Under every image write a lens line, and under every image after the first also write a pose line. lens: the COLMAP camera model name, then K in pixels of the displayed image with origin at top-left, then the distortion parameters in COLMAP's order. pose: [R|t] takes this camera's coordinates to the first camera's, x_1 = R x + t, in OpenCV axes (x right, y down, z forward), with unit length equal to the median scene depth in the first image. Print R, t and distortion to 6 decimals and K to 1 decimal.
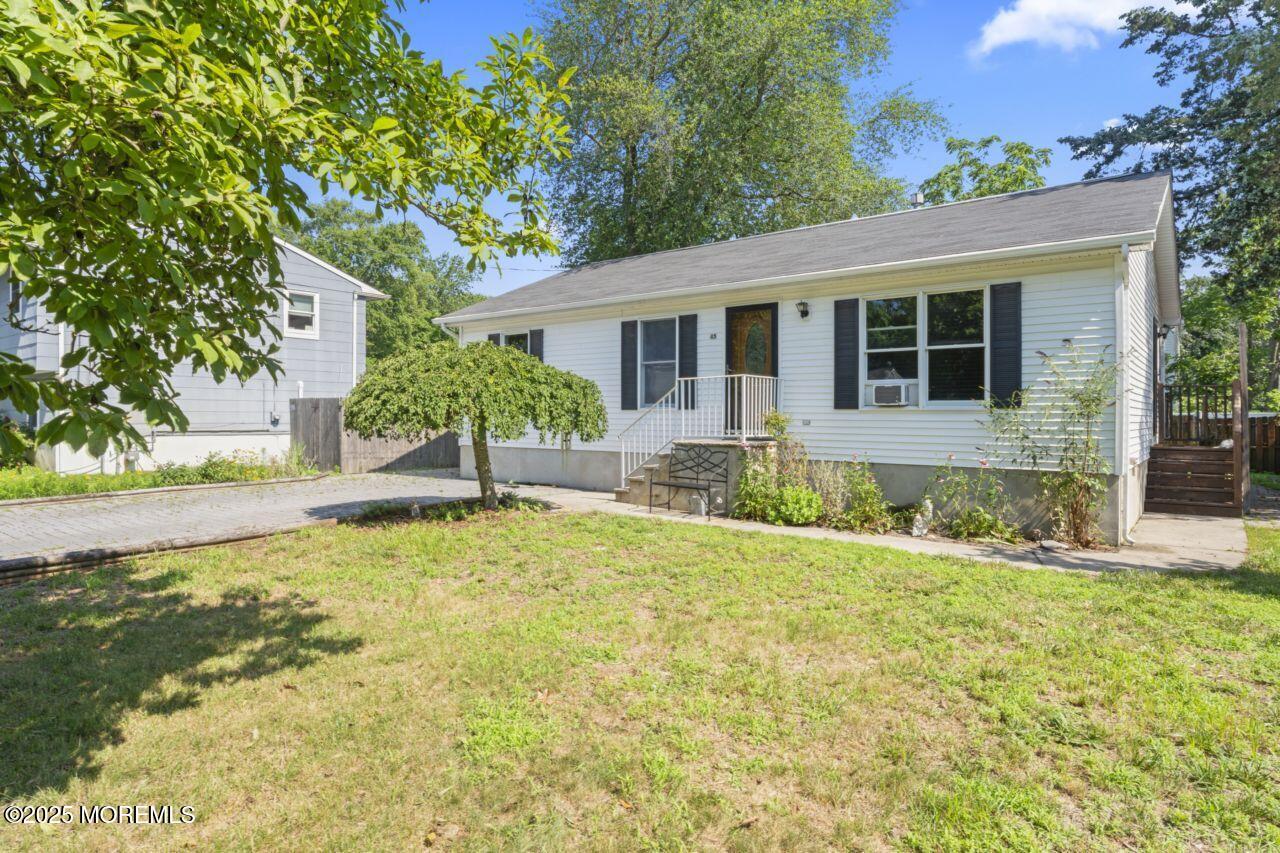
lens RADIAL K [[591.8, 0, 637.6], [0, 591.8, 410.0], [0, 0, 1]] dist [-0.000965, -0.000249]
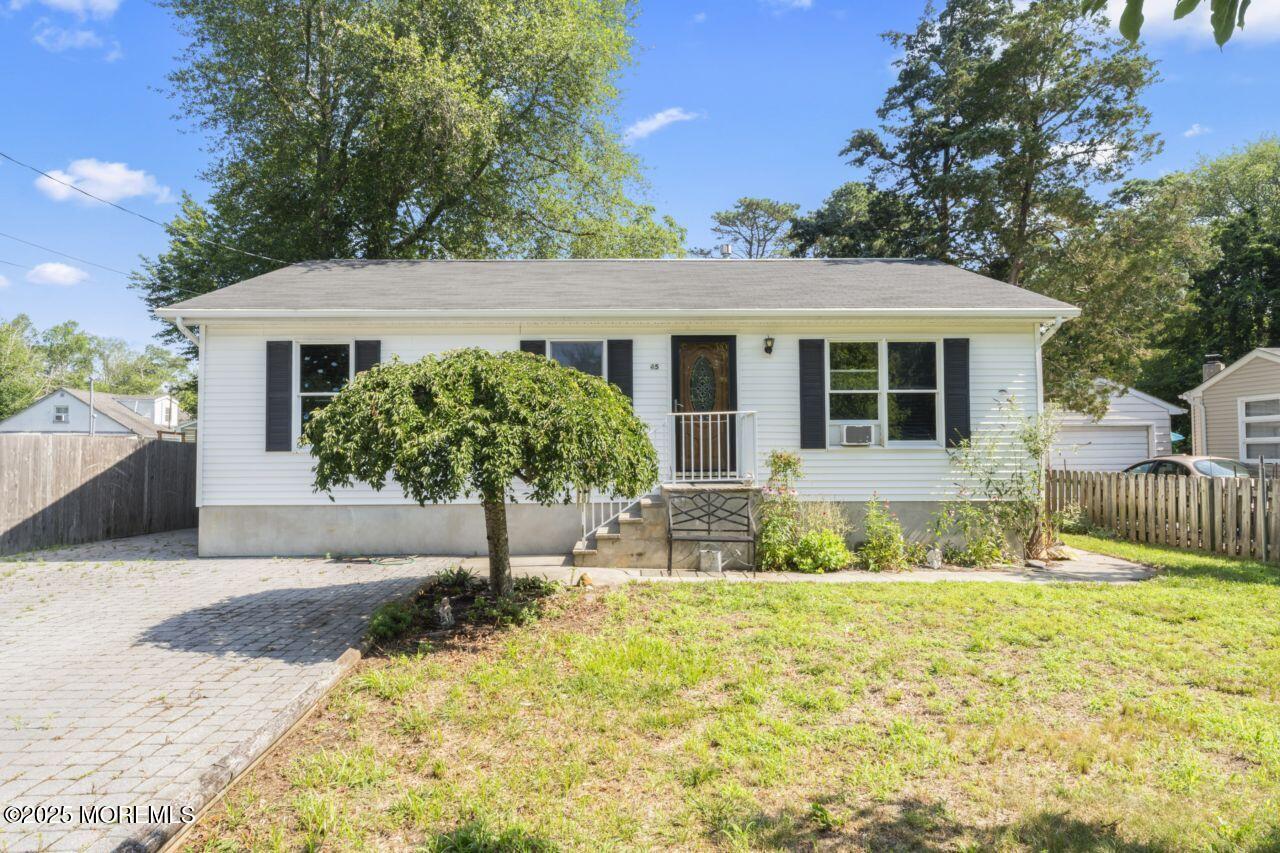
lens RADIAL K [[609.7, 0, 638.8], [0, 609.7, 437.5], [0, 0, 1]] dist [-0.017781, -0.000023]
pose [[0.843145, 0.009071, 0.537609, -0.471839], [0.003621, 0.999739, -0.022549, 0.001514], [-0.537673, 0.020959, 0.842893, 0.311674]]
